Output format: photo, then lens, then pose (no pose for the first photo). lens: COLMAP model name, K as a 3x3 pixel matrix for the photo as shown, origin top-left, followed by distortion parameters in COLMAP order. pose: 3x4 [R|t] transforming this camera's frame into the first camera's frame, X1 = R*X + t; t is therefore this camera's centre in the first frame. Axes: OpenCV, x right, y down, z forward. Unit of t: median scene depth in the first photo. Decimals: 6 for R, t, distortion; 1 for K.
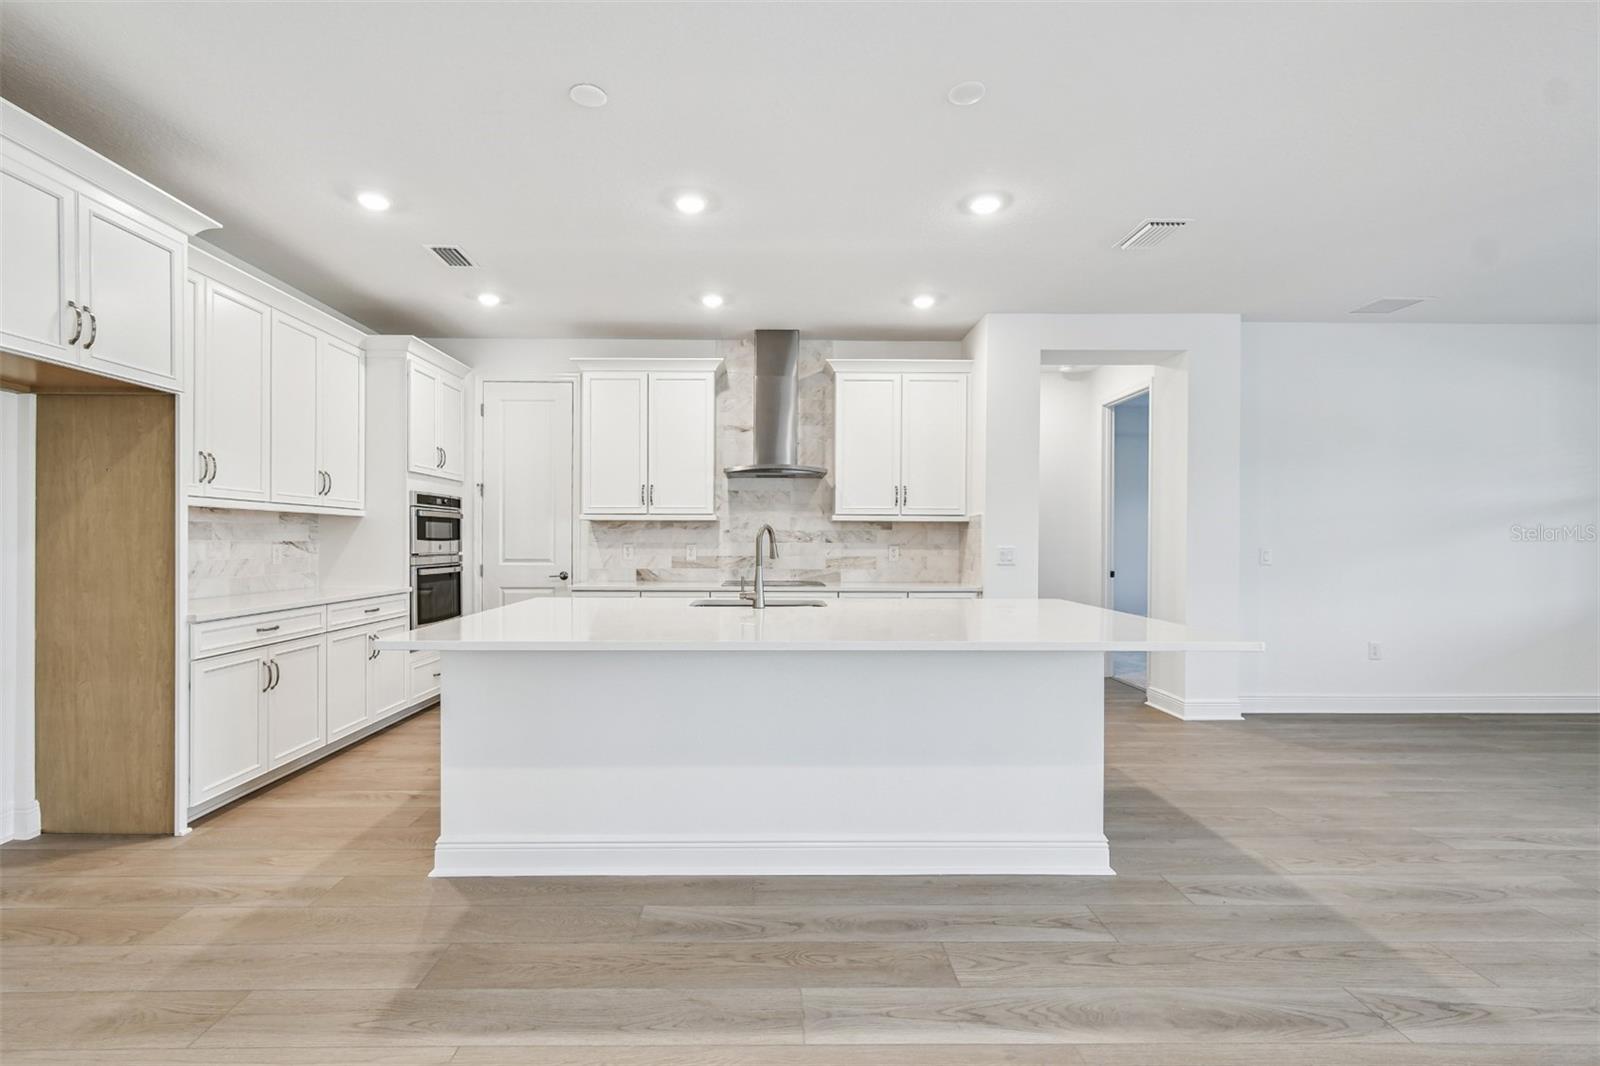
lens RADIAL K [[716.3, 0, 766.4], [0, 716.3, 557.9], [0, 0, 1]] dist [0.004805, -0.001533]
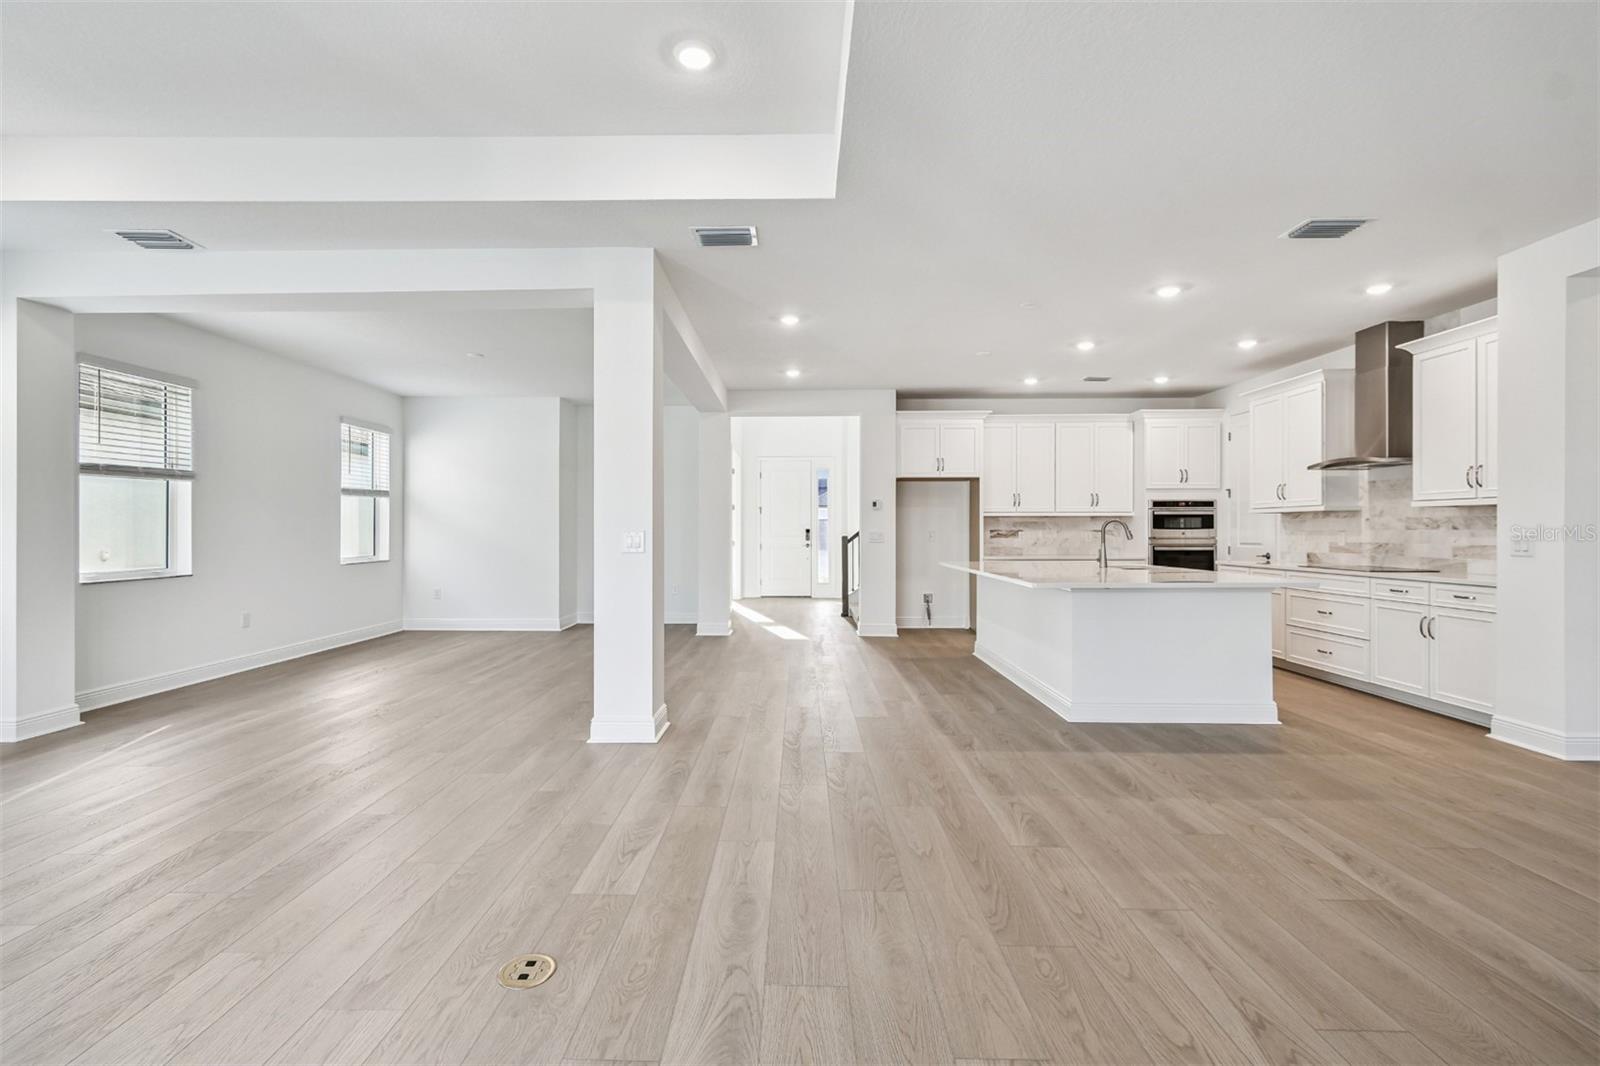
lens RADIAL K [[716.3, 0, 784.6], [0, 716.3, 536.8], [0, 0, 1]] dist [0.004805, -0.001533]
pose [[-0.027386, 0.005592, -0.999609, 1.098601], [-0.023384, 0.999707, 0.006234, 0.002492], [0.999351, 0.023546, -0.027247, 0.177609]]
